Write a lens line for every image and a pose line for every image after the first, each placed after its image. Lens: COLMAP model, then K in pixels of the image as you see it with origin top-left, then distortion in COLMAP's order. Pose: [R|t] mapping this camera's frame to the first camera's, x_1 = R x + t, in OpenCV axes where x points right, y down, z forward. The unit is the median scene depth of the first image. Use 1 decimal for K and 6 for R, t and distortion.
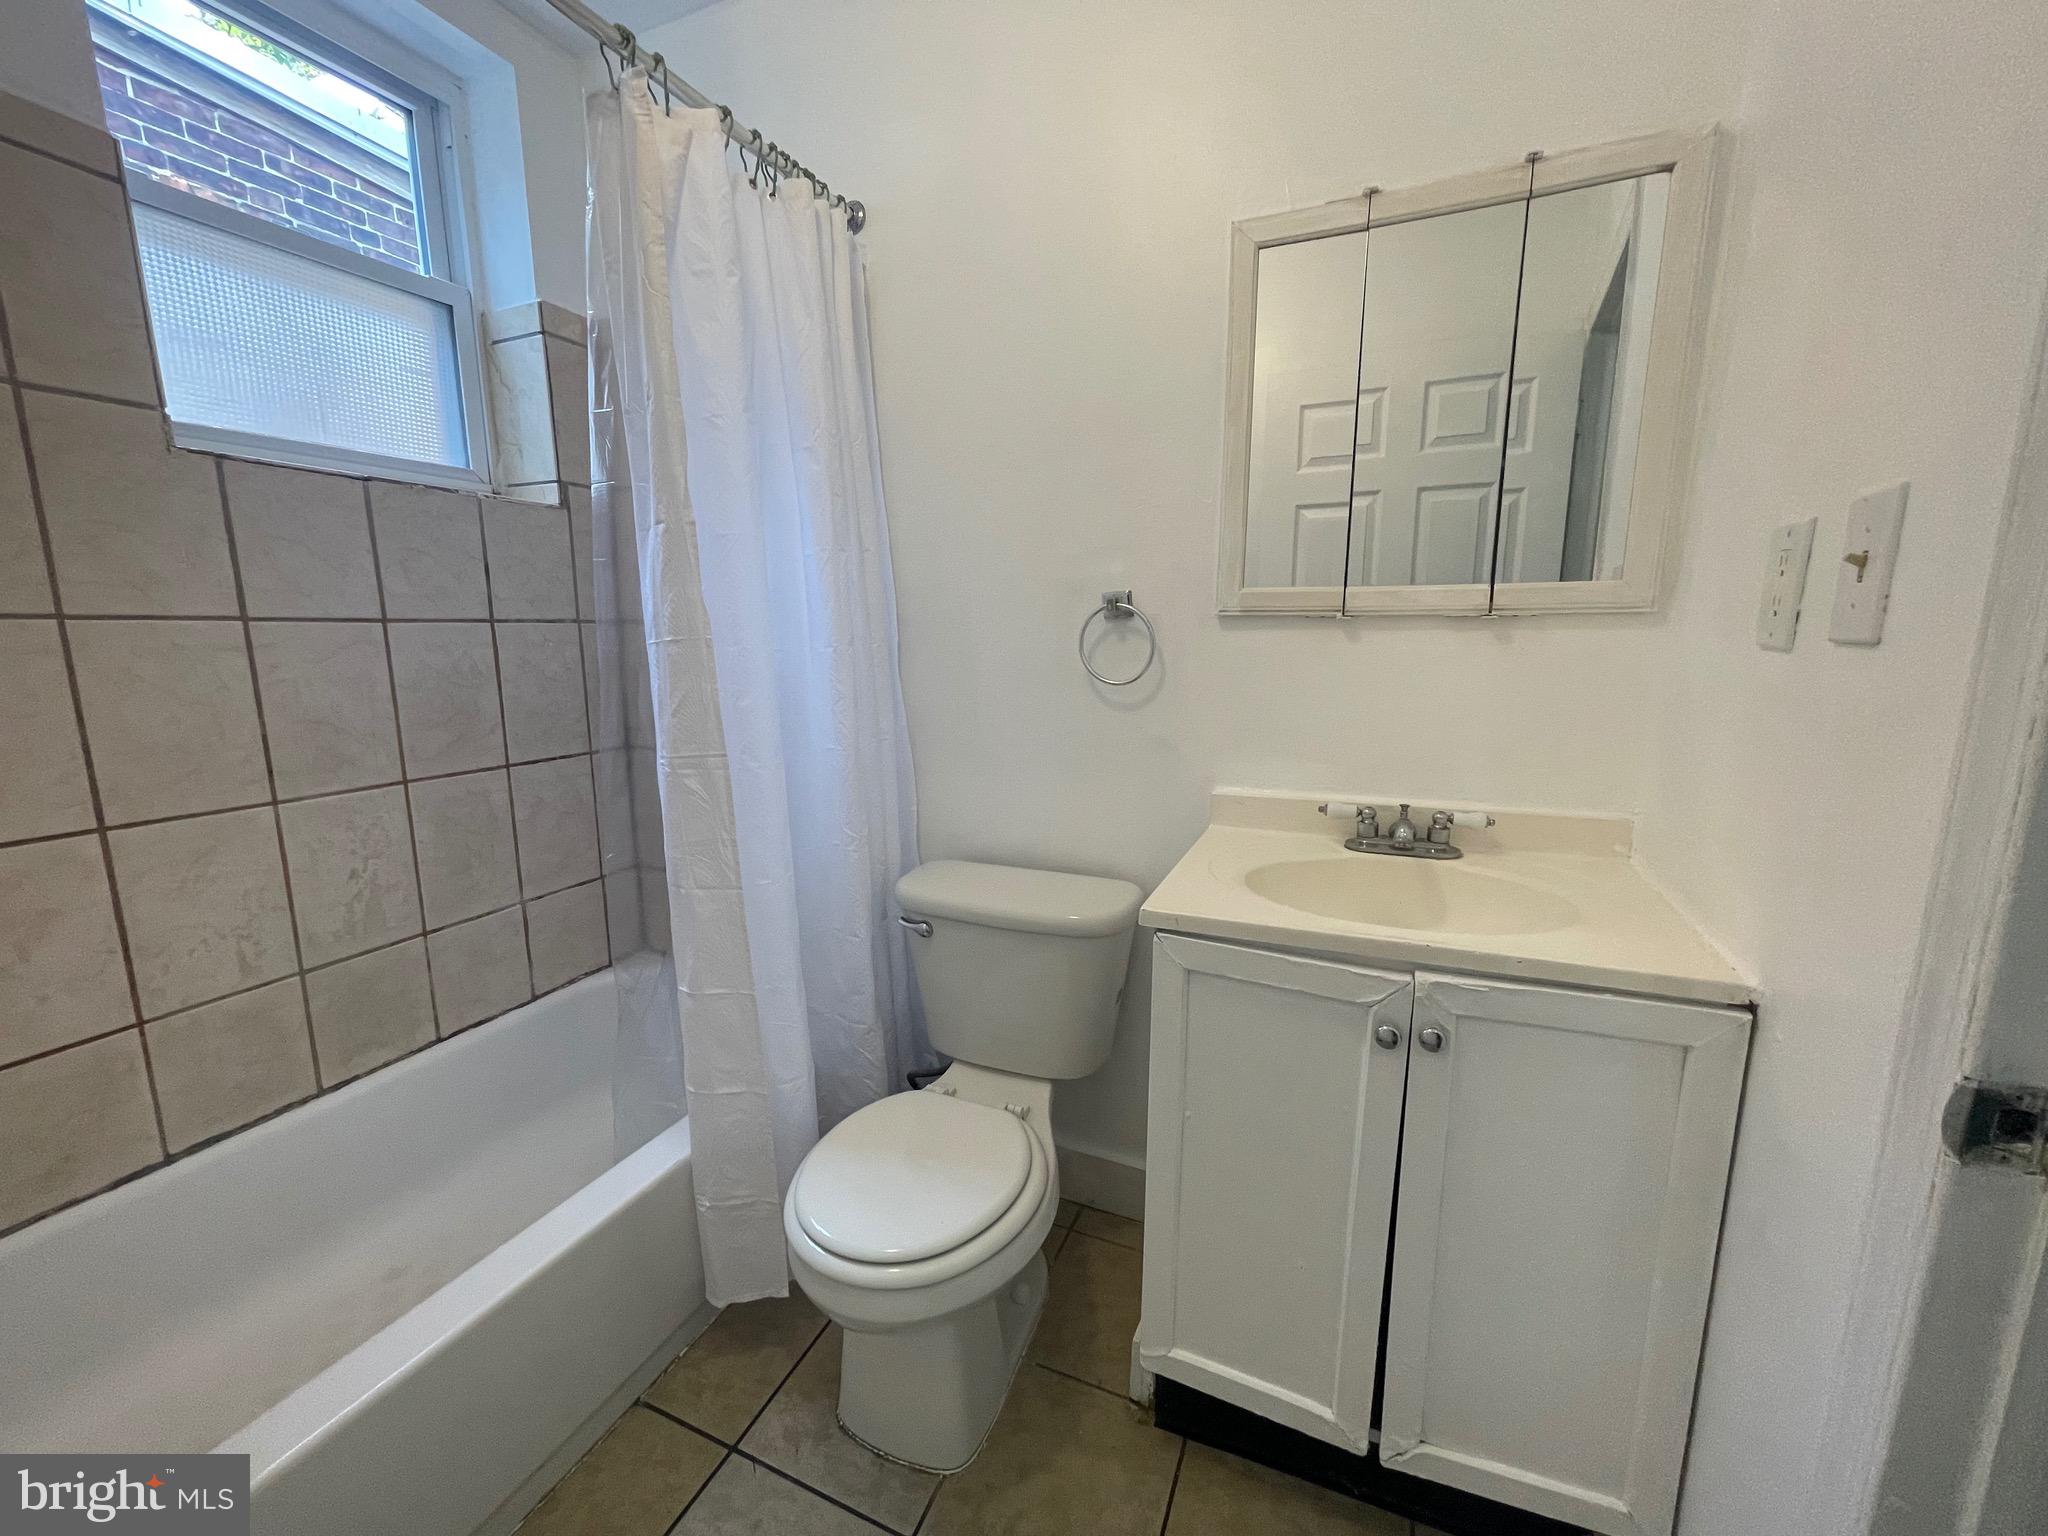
lens RADIAL K [[823.3, 0, 1023.3], [0, 823.3, 772.4], [0, 0, 1]] dist [0.001515, 0.000313]
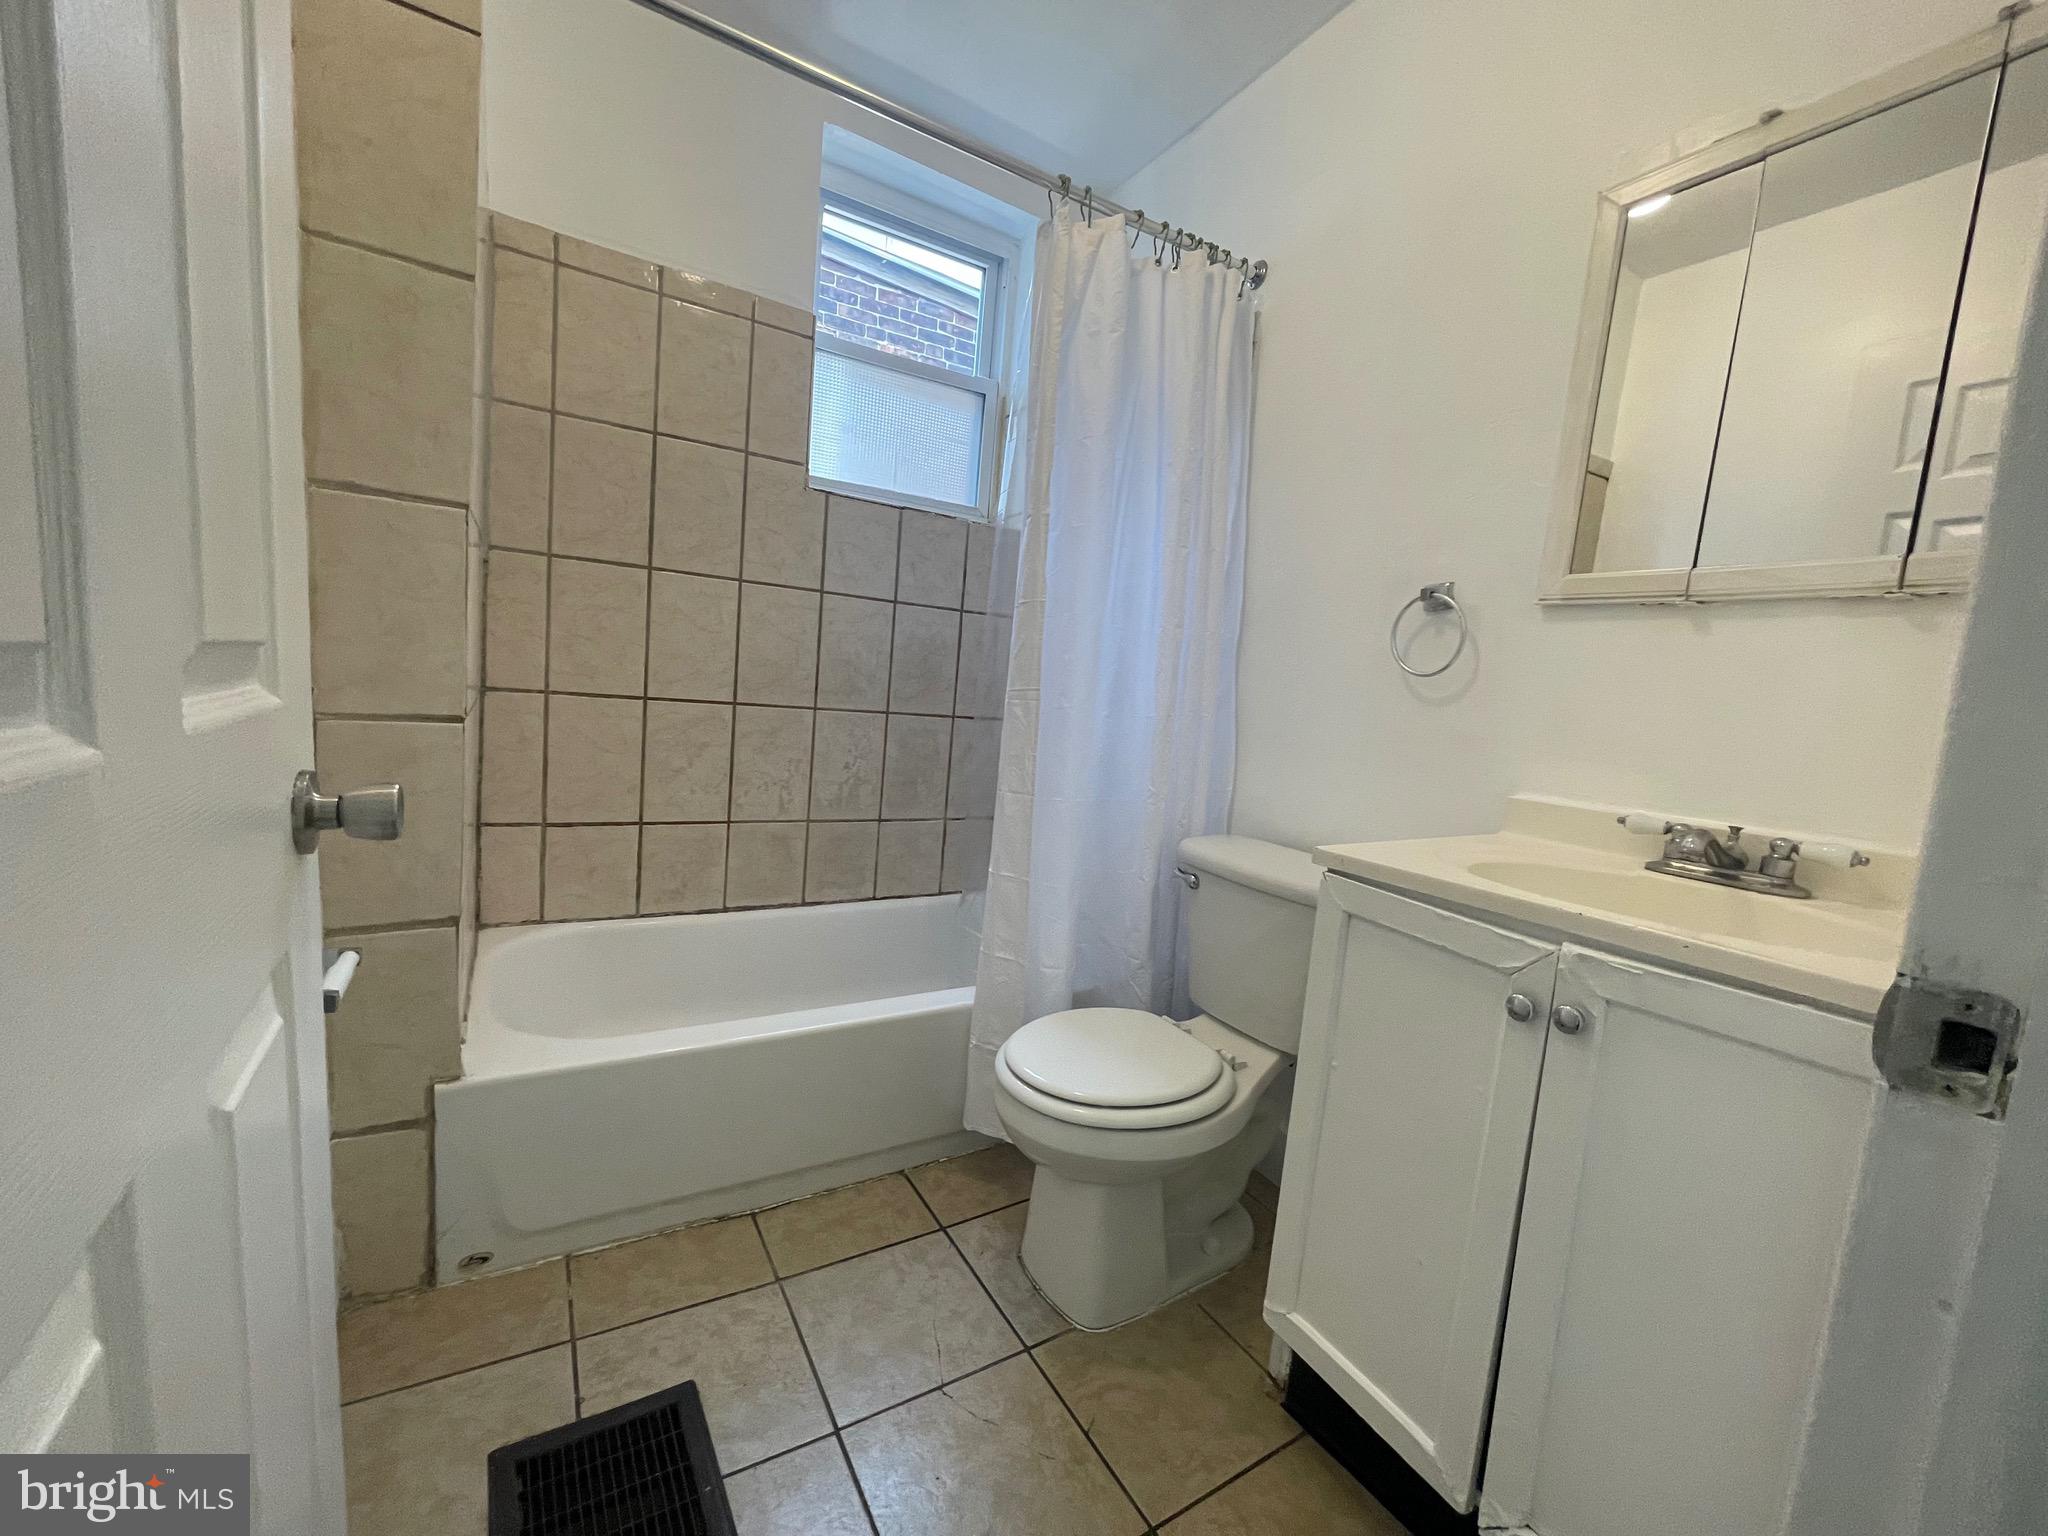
lens RADIAL K [[823.3, 0, 1023.1], [0, 823.3, 766.9], [0, 0, 1]] dist [0.001515, 0.000313]
pose [[0.813095, 0.133302, -0.566662, 0.337334], [-0.185801, 0.981942, -0.035610, 0.137802], [0.551683, 0.134240, 0.823180, -0.058904]]
